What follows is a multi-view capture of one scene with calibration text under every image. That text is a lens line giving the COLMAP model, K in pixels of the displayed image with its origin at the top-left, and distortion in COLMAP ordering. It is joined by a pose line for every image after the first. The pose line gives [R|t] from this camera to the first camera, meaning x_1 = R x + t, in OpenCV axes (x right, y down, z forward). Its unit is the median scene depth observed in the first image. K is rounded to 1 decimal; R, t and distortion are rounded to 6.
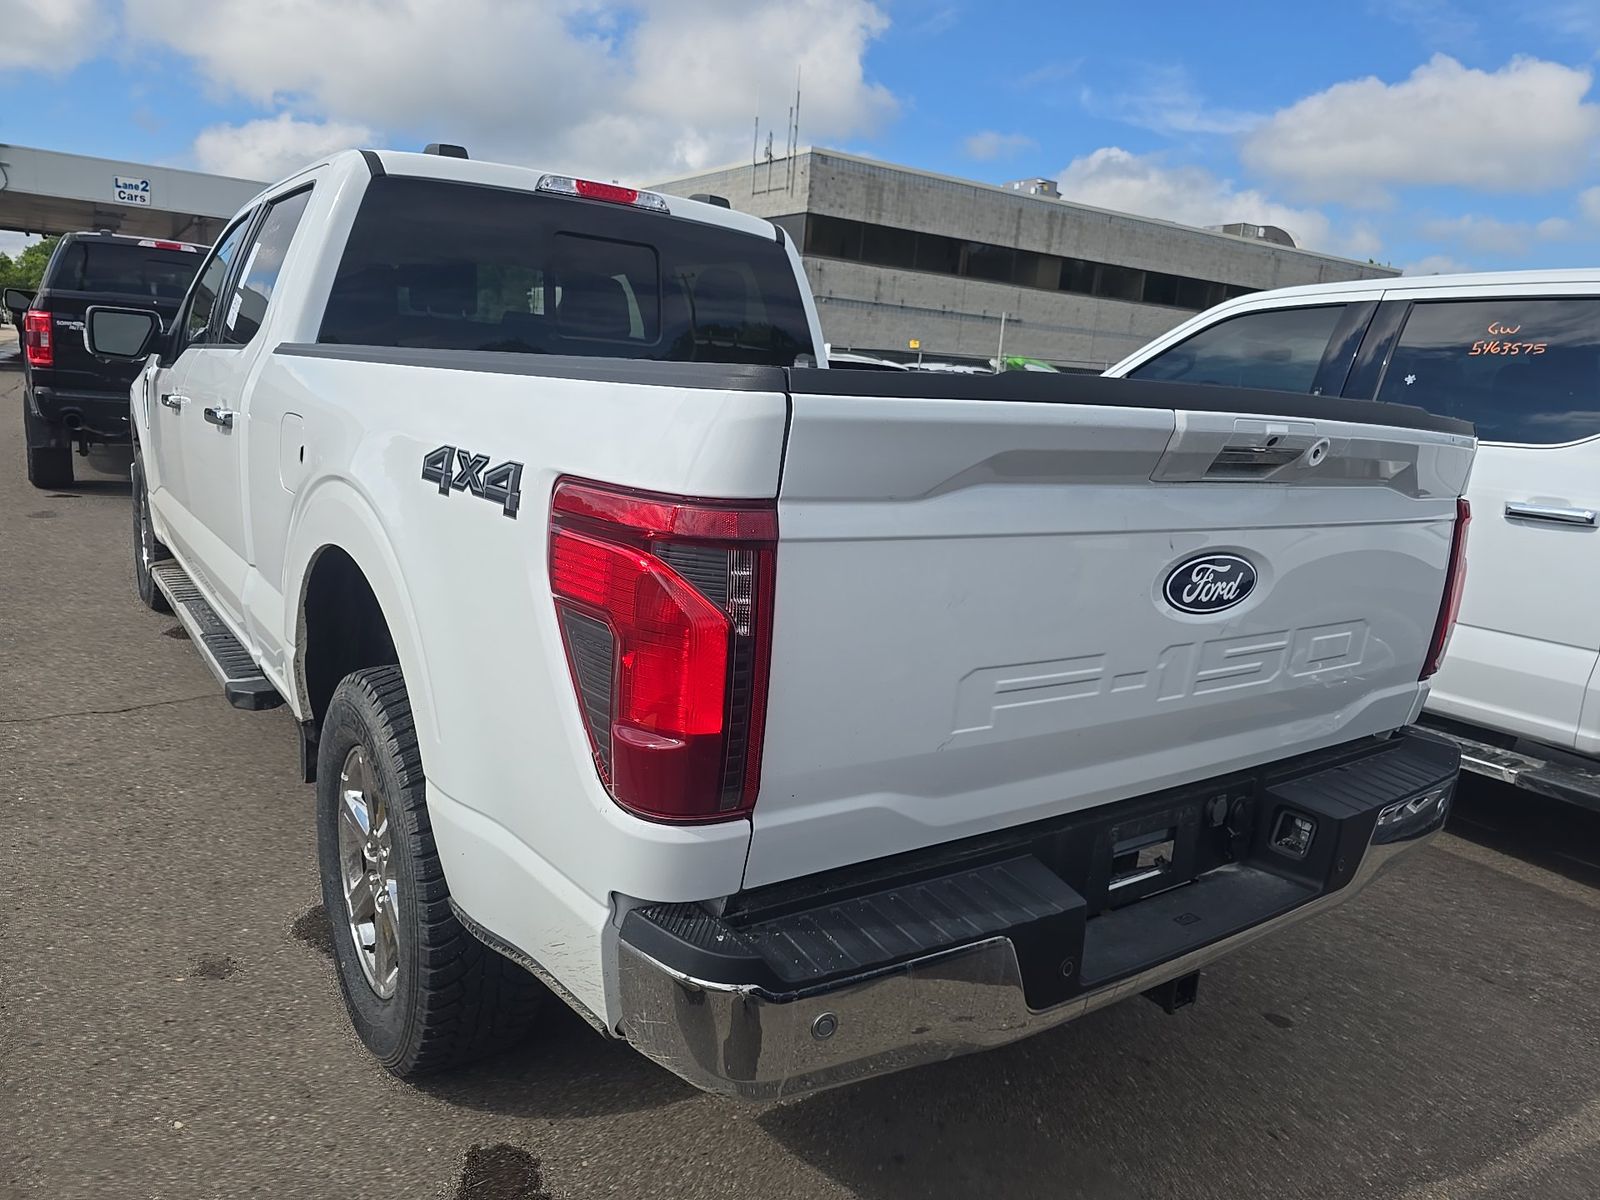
lens RADIAL K [[1110.0, 0, 813.4], [0, 1110.0, 607.7], [0, 0, 1]] dist [0.049196, -0.050503]
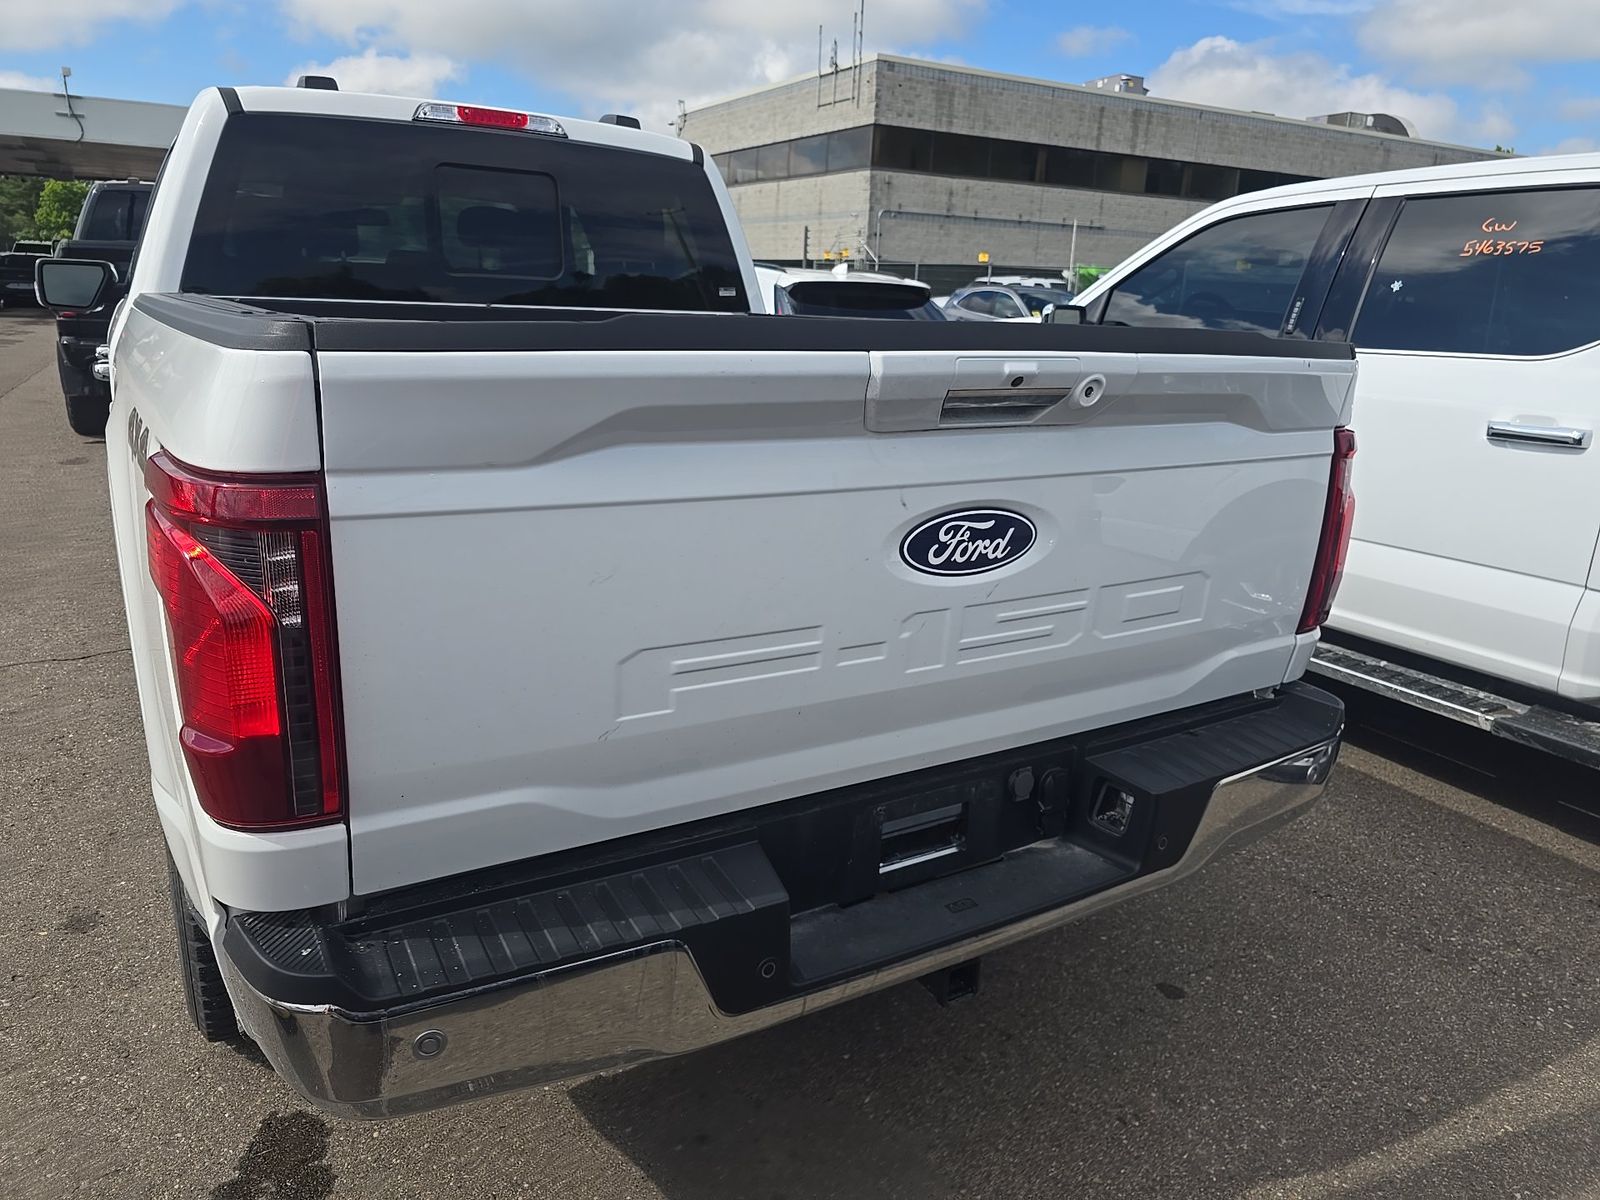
lens RADIAL K [[1106.1, 0, 800.0], [0, 1106.1, 600.0], [0, 0, 1]] dist [0.044104, -0.050300]
pose [[0.995740, -0.010043, -0.091659, 0.169010], [0.015803, 0.997931, 0.062328, -0.018249], [0.090843, -0.063511, 0.993838, 0.057519]]
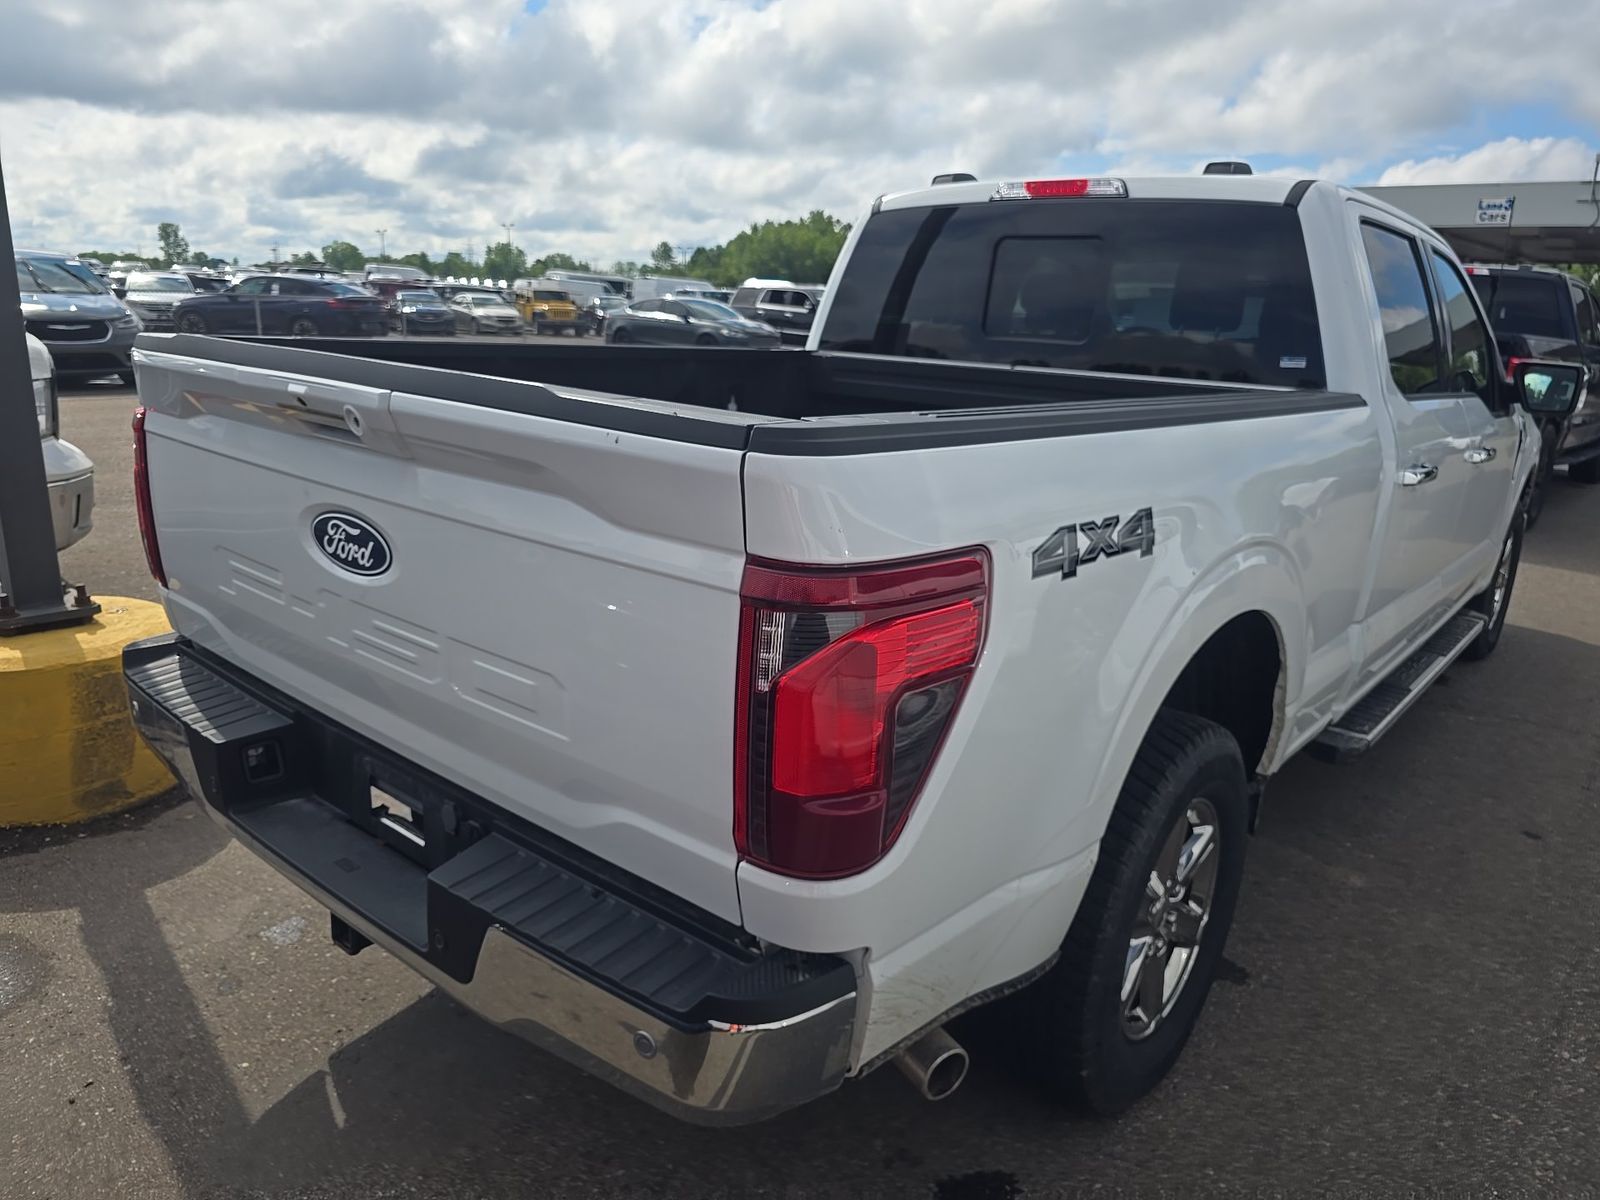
lens RADIAL K [[1106.1, 0, 800.0], [0, 1106.1, 600.0], [0, 0, 1]] dist [0.044104, -0.050300]
pose [[0.266955, 0.196326, -0.943499, 0.816013], [-0.223704, 0.964911, 0.137487, -0.115881], [0.937385, 0.174362, 0.301507, 0.609799]]
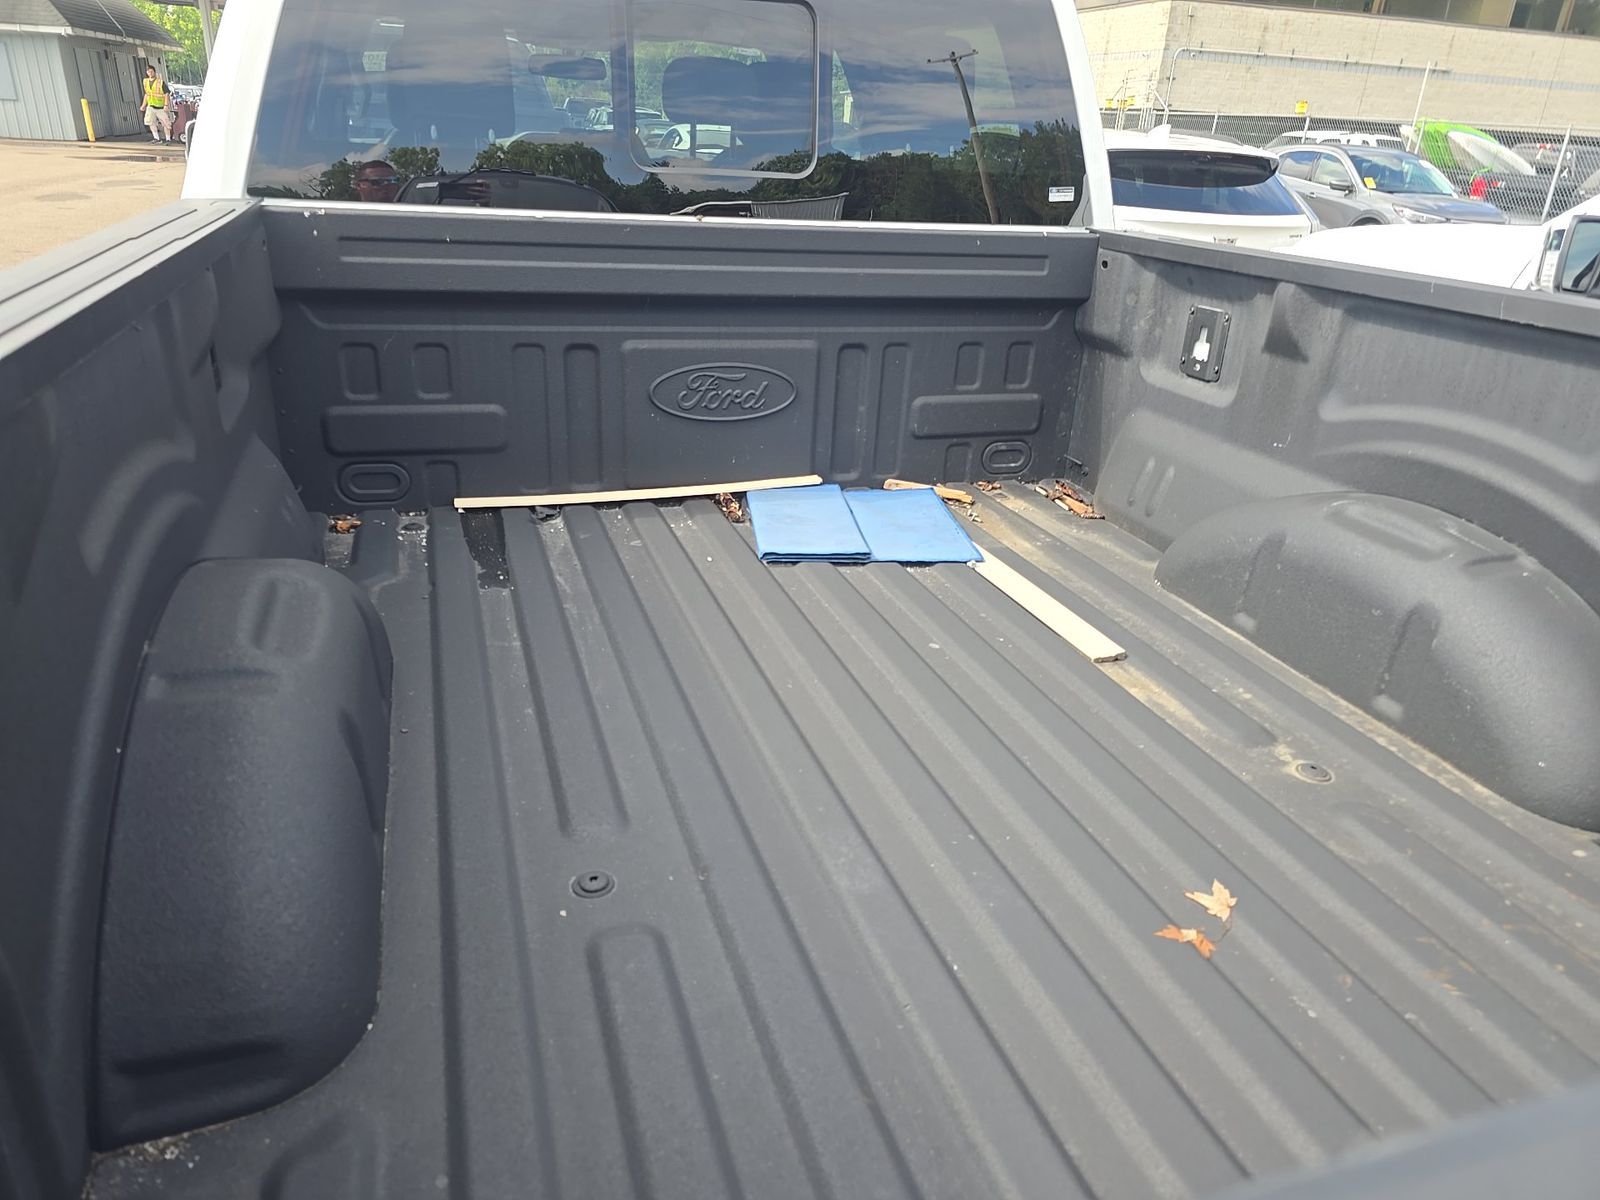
lens RADIAL K [[1100.1, 0, 789.6], [0, 1100.1, 607.1], [0, 0, 1]] dist [0.067061, -0.051578]
pose [[0.952537, 0.103664, -0.286228, 0.057691], [-0.049299, 0.980352, 0.190995, -0.131367], [0.300404, -0.167819, 0.938932, 0.420769]]
